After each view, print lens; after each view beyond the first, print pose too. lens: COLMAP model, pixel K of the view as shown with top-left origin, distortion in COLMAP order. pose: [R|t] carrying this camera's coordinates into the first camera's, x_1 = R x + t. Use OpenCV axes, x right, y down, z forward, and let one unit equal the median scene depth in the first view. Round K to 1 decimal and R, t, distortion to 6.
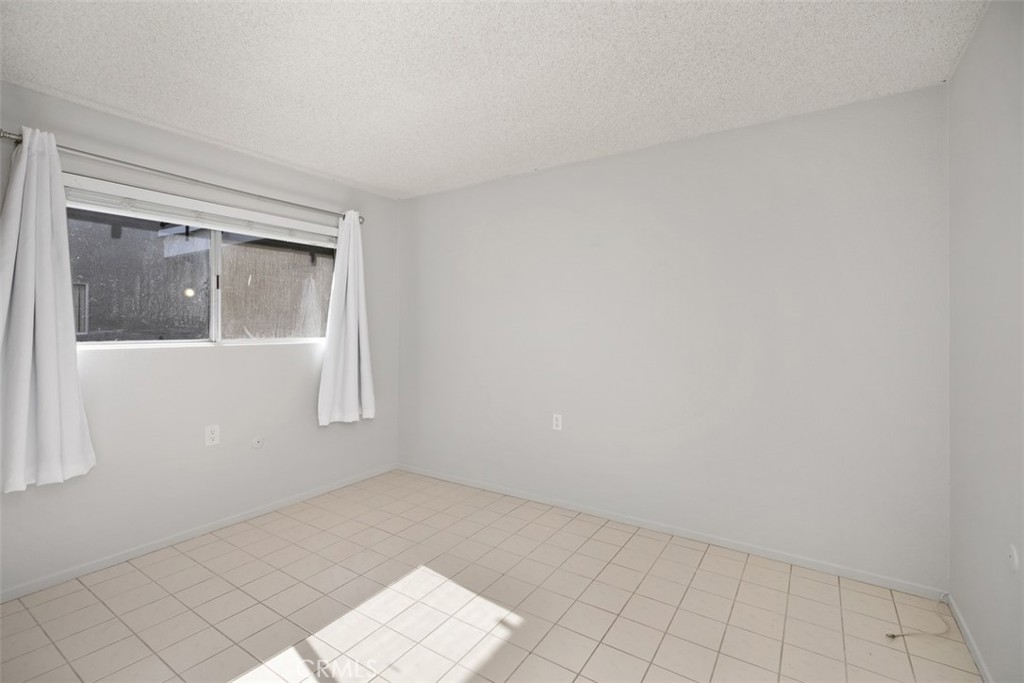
lens RADIAL K [[459.0, 0, 508.3], [0, 459.0, 336.9], [0, 0, 1]] dist [0.014858, -0.000098]
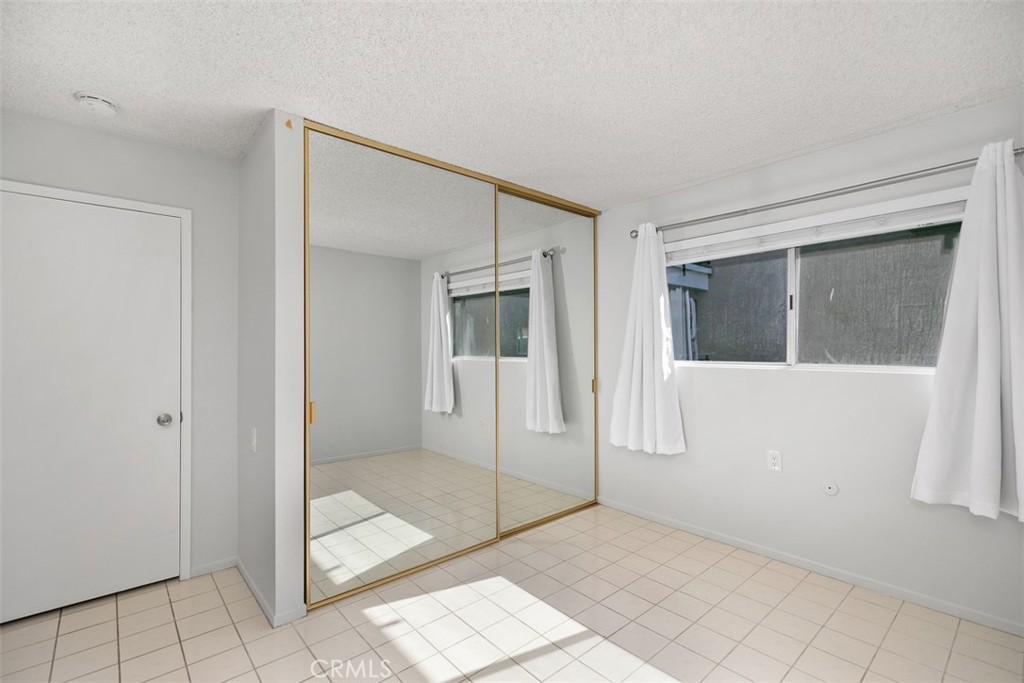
lens RADIAL K [[468.8, 0, 516.2], [0, 468.8, 366.1], [0, 0, 1]] dist [-0.000452, -0.000128]
pose [[-0.253136, 0.040105, -0.966599, 0.447503], [-0.017265, 0.998794, 0.045962, -0.023453], [0.967277, 0.028323, -0.252138, 0.709896]]
